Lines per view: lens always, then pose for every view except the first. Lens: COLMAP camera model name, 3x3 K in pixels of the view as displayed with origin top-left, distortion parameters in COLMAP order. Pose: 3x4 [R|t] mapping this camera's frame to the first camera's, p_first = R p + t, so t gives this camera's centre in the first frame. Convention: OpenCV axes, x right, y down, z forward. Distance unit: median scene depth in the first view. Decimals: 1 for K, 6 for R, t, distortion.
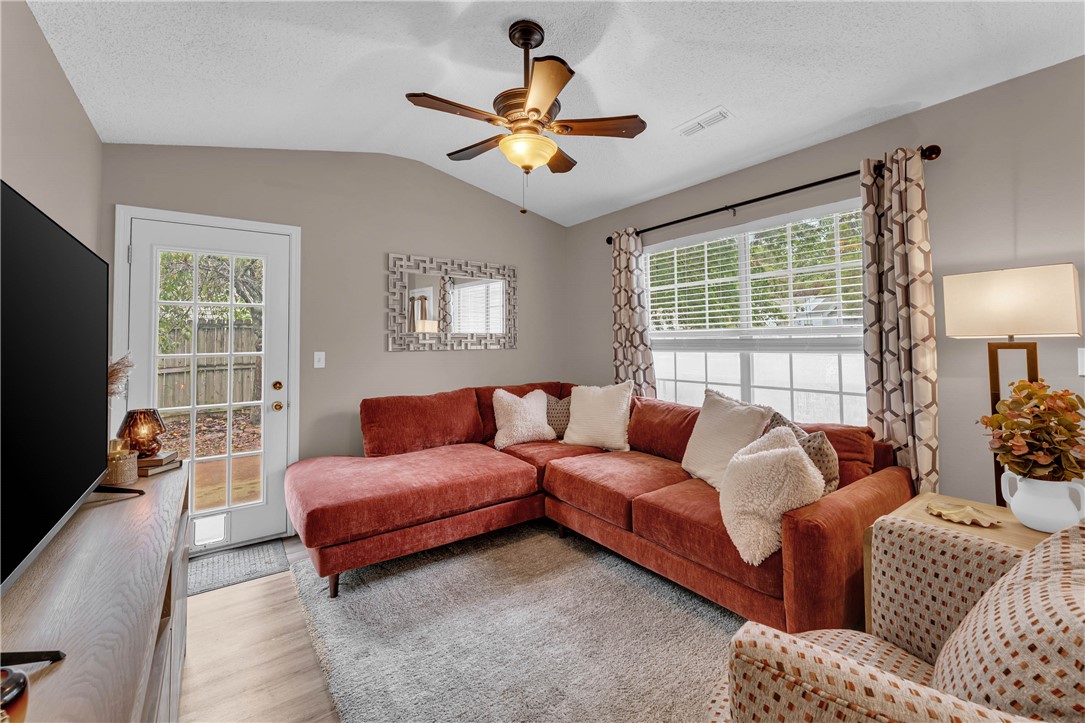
lens RADIAL K [[462.1, 0, 543.7], [0, 462.1, 322.8], [0, 0, 1]] dist [-0.001403, -0.000070]
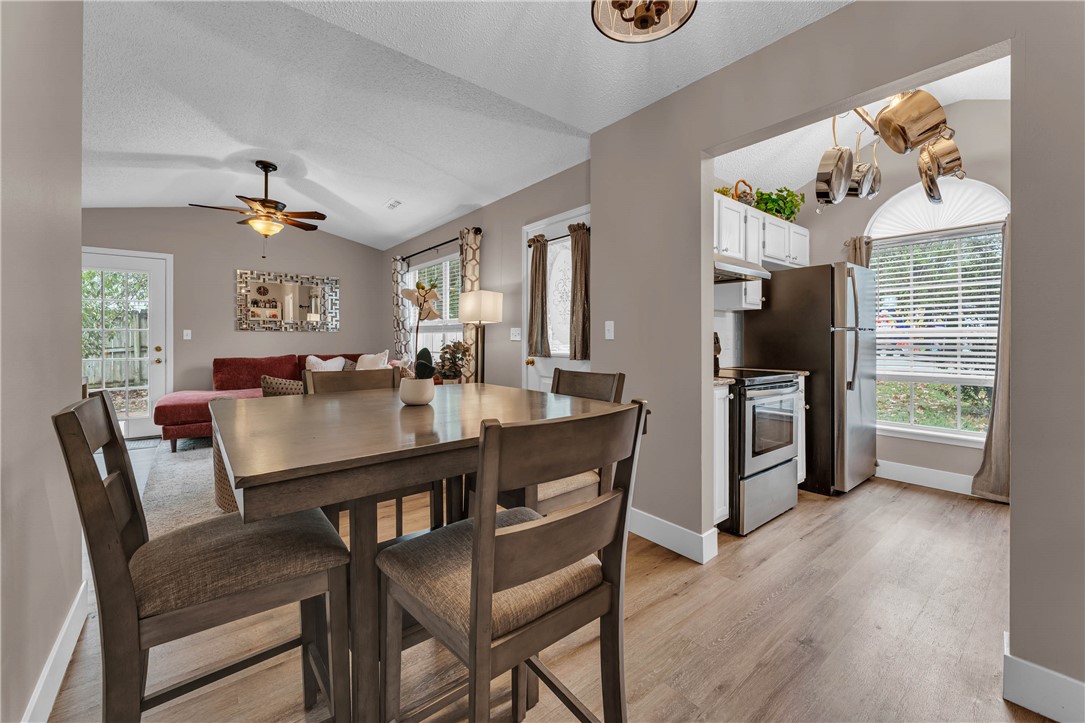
lens RADIAL K [[440.3, 0, 541.2], [0, 440.3, 336.6], [0, 0, 1]] dist [-0.000800, -0.000054]
pose [[0.998528, 0.011278, 0.053049, 0.708972], [-0.013451, 0.999077, 0.040787, 0.005237], [-0.052540, -0.041441, 0.997759, -0.653961]]
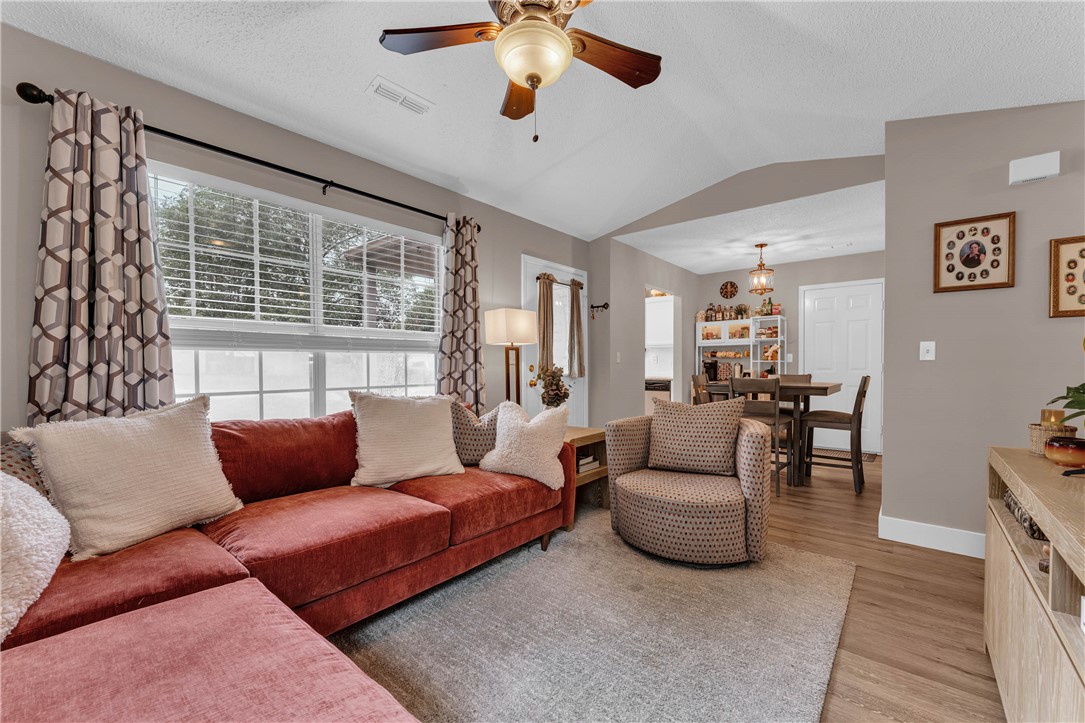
lens RADIAL K [[441.5, 0, 562.9], [0, 441.5, 355.7], [0, 0, 1]] dist [-0.001713, -0.000055]
pose [[-0.268146, 0.001604, 0.963377, -0.513415], [-0.059362, 0.998071, -0.018184, 0.060232], [-0.961547, -0.062064, -0.267534, 0.769387]]
